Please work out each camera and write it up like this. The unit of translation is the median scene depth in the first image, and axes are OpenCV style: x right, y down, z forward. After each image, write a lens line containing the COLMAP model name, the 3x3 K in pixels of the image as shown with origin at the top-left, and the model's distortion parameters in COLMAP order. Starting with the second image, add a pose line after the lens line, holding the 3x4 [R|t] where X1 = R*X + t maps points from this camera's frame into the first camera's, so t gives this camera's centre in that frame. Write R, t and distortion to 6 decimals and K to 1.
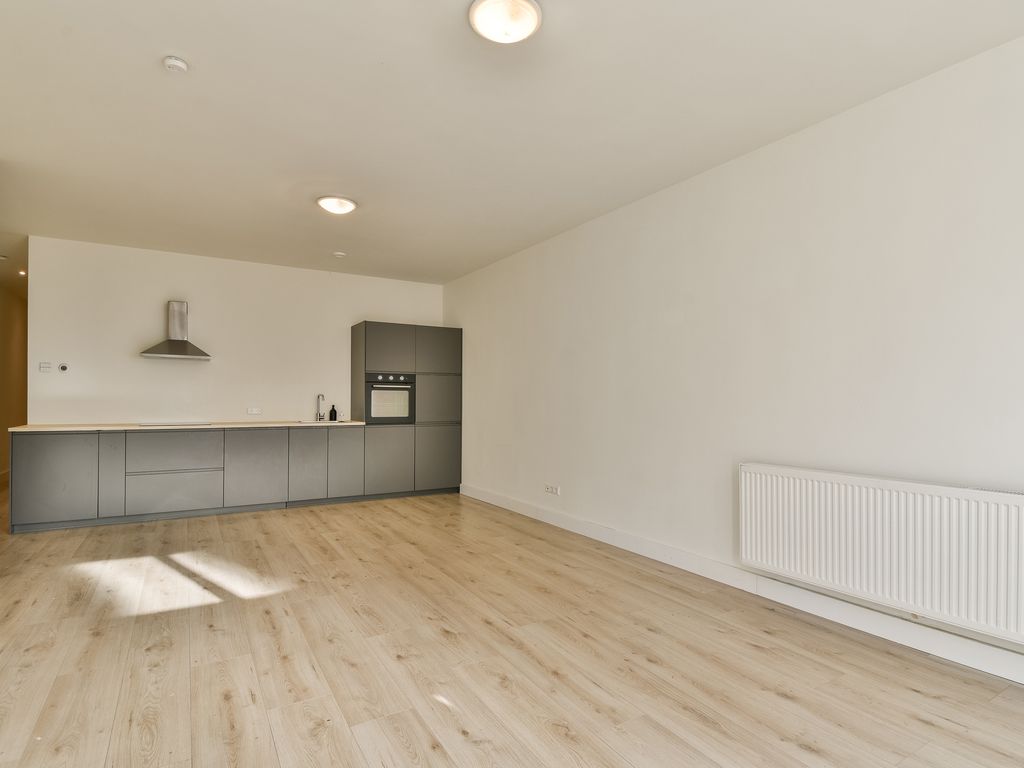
lens RADIAL K [[546.6, 0, 514.3], [0, 546.6, 396.4], [0, 0, 1]] dist [0.018867, -0.000981]
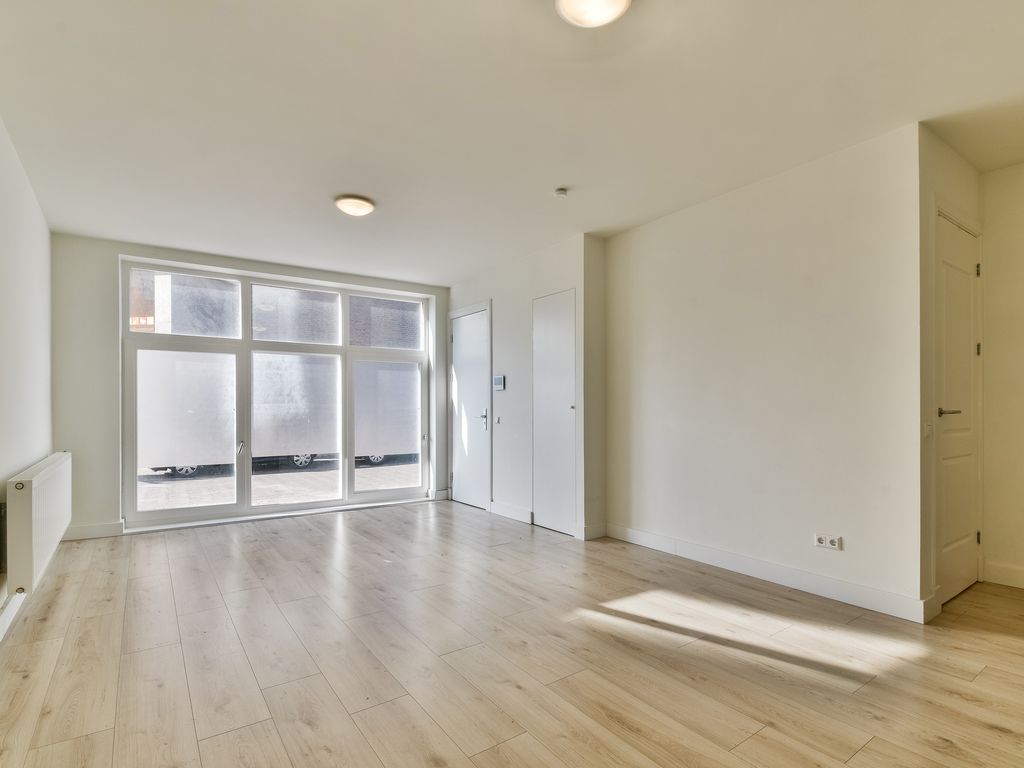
lens RADIAL K [[507.6, 0, 516.9], [0, 507.6, 405.8], [0, 0, 1]] dist [0.038038, -0.023806]
pose [[-0.996479, 0.000328, -0.083841, -0.222255], [0.001183, 0.999948, -0.010146, 0.009810], [0.083834, -0.010209, -0.996427, 1.456595]]
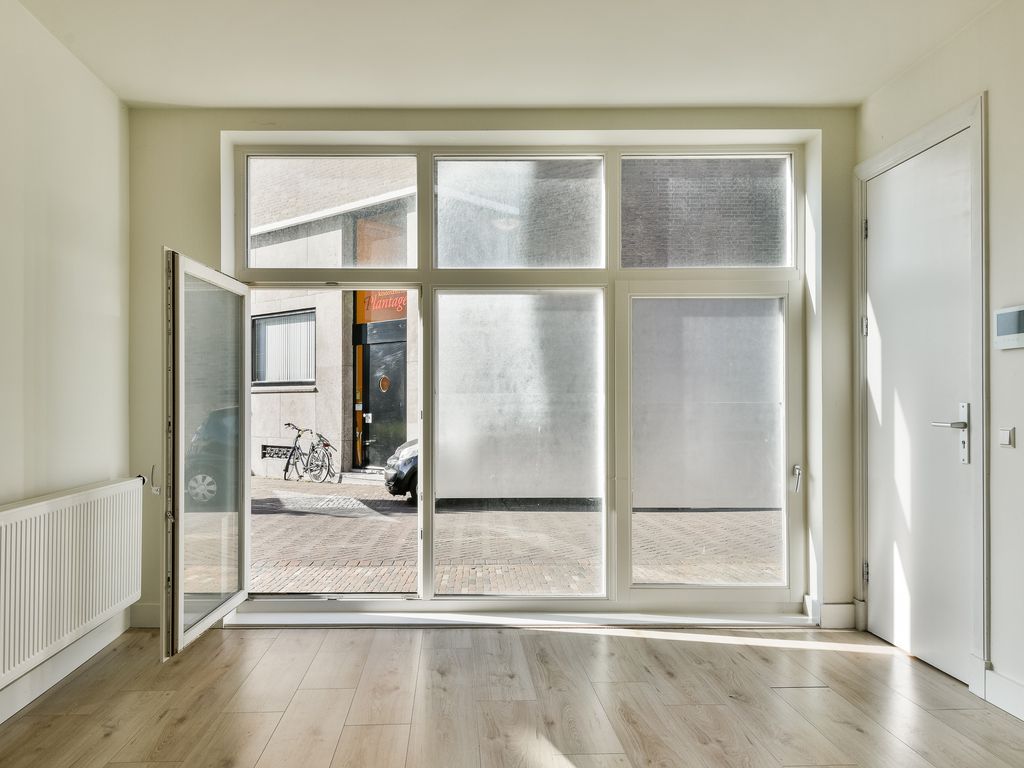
lens RADIAL K [[753.7, 0, 509.7], [0, 753.7, 399.4], [0, 0, 1]] dist [0.003447, -0.000874]
pose [[-0.878477, 0.002471, 0.477778, -0.213246], [-0.002584, 0.999947, -0.009923, 0.007619], [-0.477777, -0.009952, -0.878425, 0.929454]]
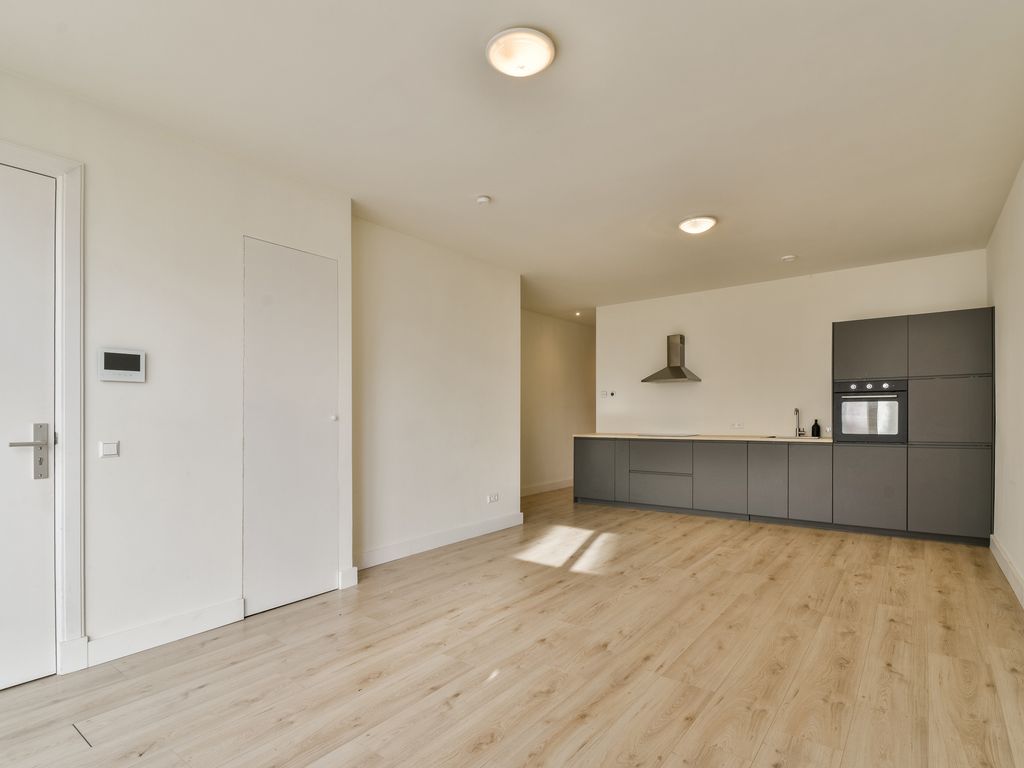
lens RADIAL K [[532.4, 0, 514.8], [0, 532.4, 404.0], [0, 0, 1]] dist [0.030758, -0.031074]
pose [[0.368577, -0.028663, -0.929155, 0.487784], [0.016562, 0.999568, -0.024266, 0.005295], [0.929450, -0.006444, 0.368893, 0.321490]]
